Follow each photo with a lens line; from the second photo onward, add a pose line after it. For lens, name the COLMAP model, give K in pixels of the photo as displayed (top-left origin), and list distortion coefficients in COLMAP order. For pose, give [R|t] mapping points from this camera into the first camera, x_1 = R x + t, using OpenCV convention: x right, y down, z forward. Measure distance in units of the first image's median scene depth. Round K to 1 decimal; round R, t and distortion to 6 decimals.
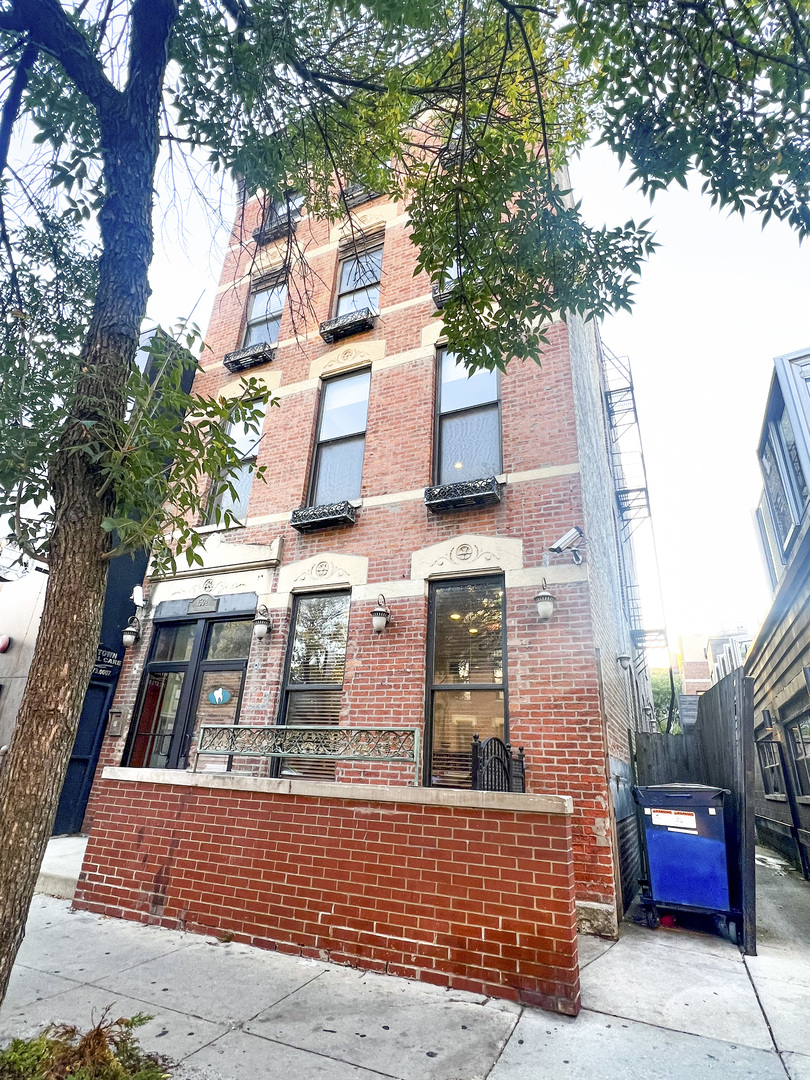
lens RADIAL K [[552.1, 0, 405.0], [0, 552.1, 540.0], [0, 0, 1]] dist [-0.001678, -0.001482]
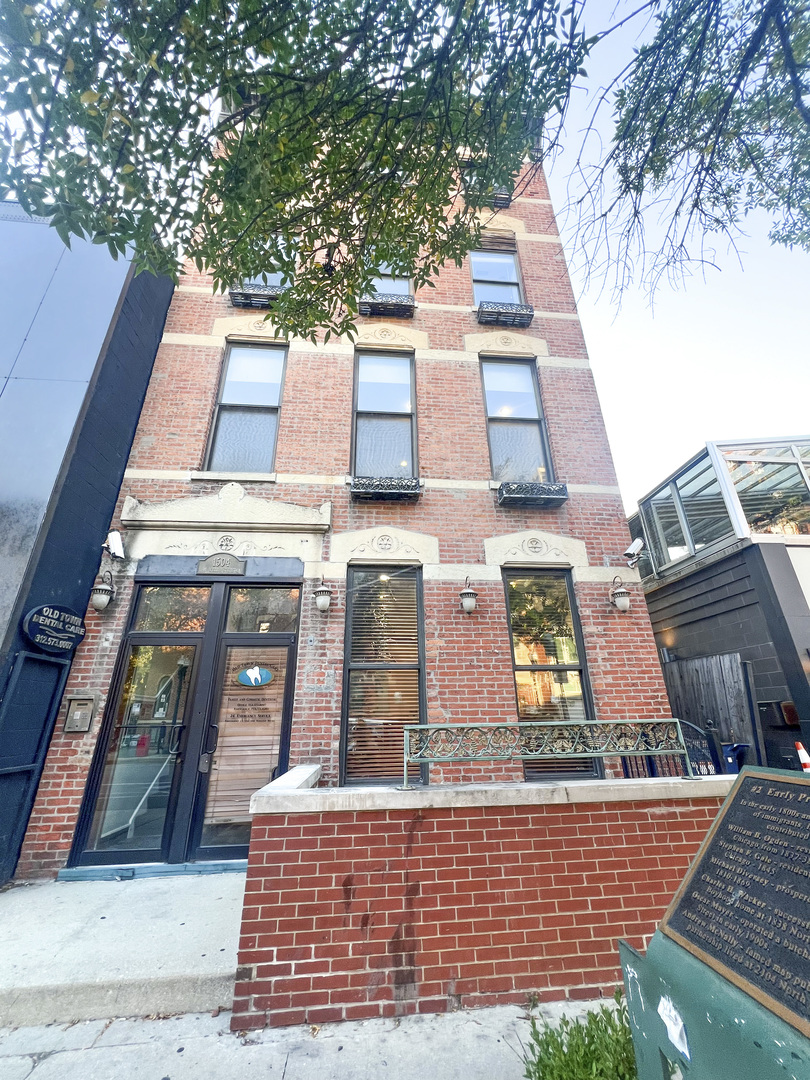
lens RADIAL K [[430.9, 0, 405.0], [0, 430.9, 540.0], [0, 0, 1]] dist [-0.001901, 0.000032]
pose [[0.864390, 0.130717, 0.485534, -0.538176], [-0.140670, 0.989926, -0.016078, 0.061177], [-0.482744, -0.054403, 0.874070, 0.359776]]
